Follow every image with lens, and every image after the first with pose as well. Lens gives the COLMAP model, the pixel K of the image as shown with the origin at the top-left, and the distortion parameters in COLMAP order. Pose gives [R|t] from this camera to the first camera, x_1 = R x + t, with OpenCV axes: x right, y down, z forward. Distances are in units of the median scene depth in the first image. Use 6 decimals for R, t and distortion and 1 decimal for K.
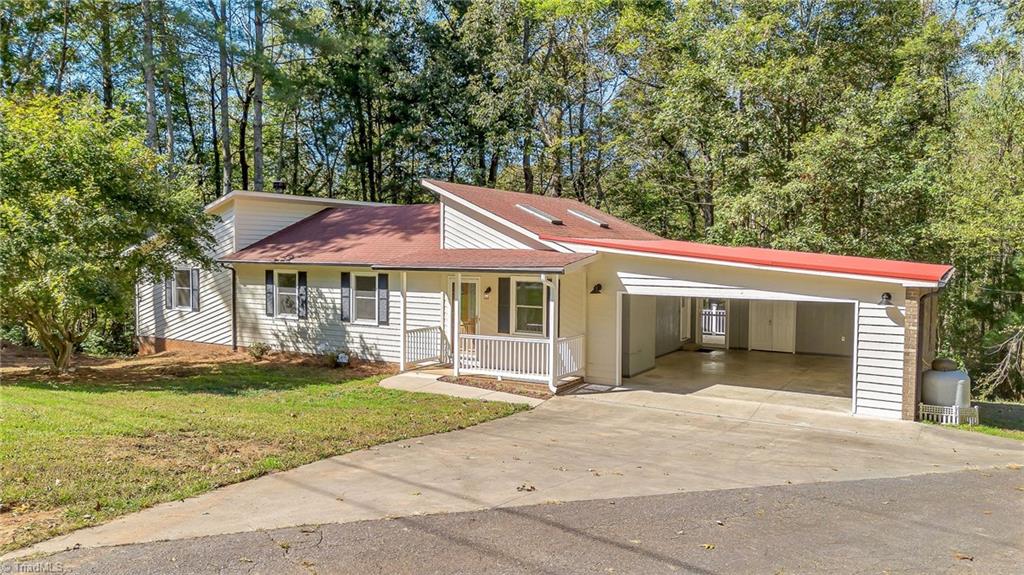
lens RADIAL K [[741.0, 0, 514.9], [0, 741.0, 291.7], [0, 0, 1]] dist [0.048563, -0.050726]
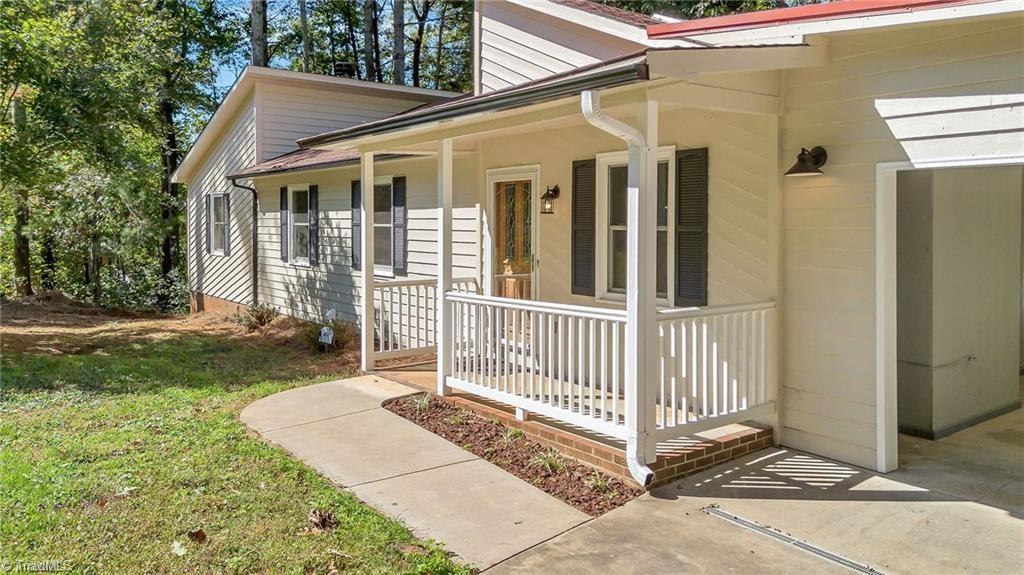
lens RADIAL K [[754.7, 0, 516.7], [0, 754.7, 251.9], [0, 0, 1]] dist [0.051126, -0.001979]
pose [[0.929107, 0.009192, -0.369697, 0.101319], [-0.015348, 0.999788, -0.013714, 0.036394], [0.369493, 0.018416, 0.929051, 0.569038]]
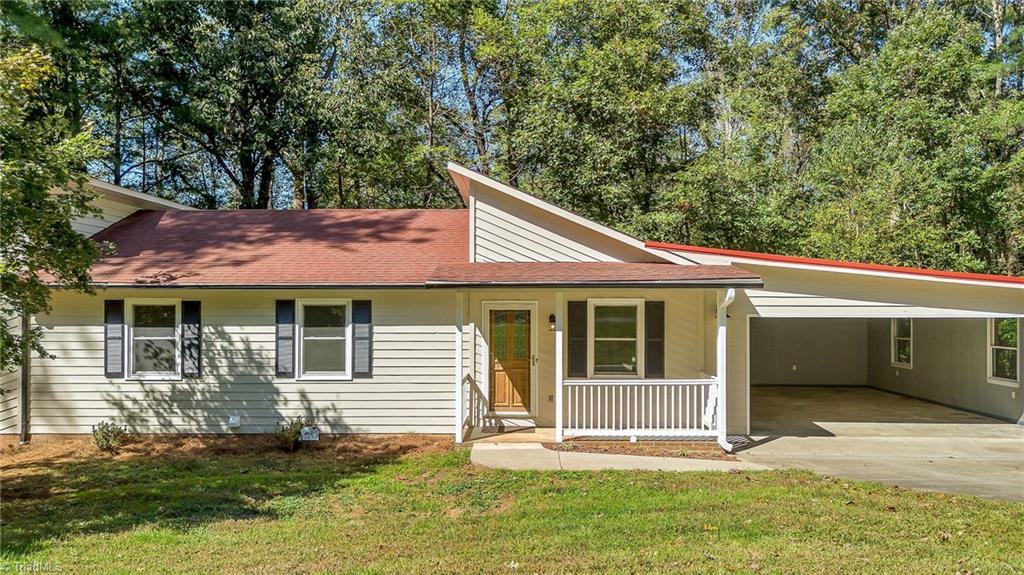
lens RADIAL K [[817.8, 0, 485.5], [0, 817.8, 289.6], [0, 0, 1]] dist [0.037021, -0.002659]
pose [[0.869375, -0.008554, 0.494078, -0.467904], [0.033553, 0.998564, -0.041751, 0.000521], [-0.493012, 0.052875, 0.868414, 0.327725]]
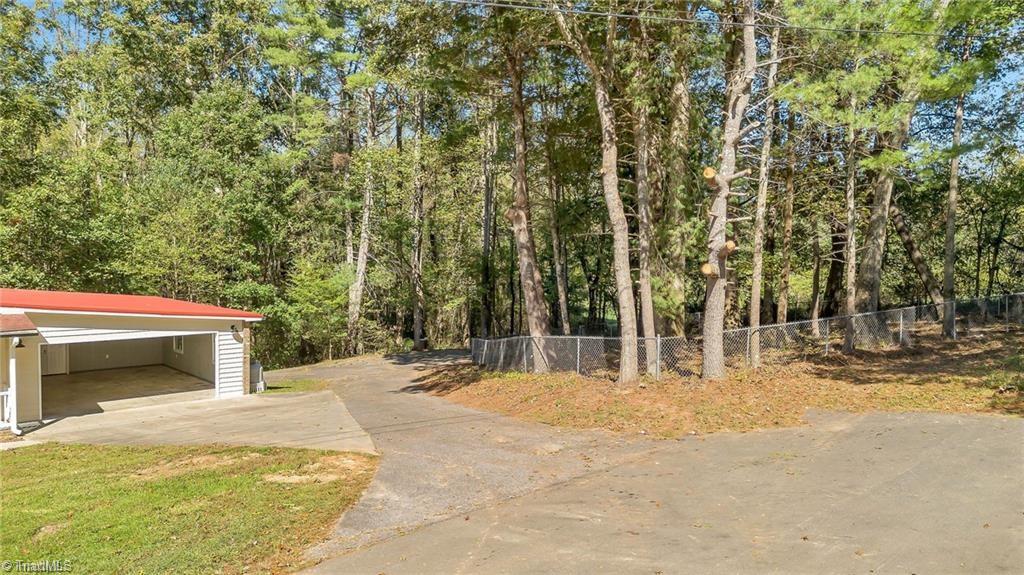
lens RADIAL K [[743.6, 0, 512.0], [0, 743.6, 287.5], [0, 0, 1]] dist [0.042817, -0.000141]
pose [[0.269157, -0.052991, 0.961637, -0.740864], [0.041851, 0.998186, 0.043291, -0.099278], [-0.962187, 0.028593, 0.270886, -0.084385]]
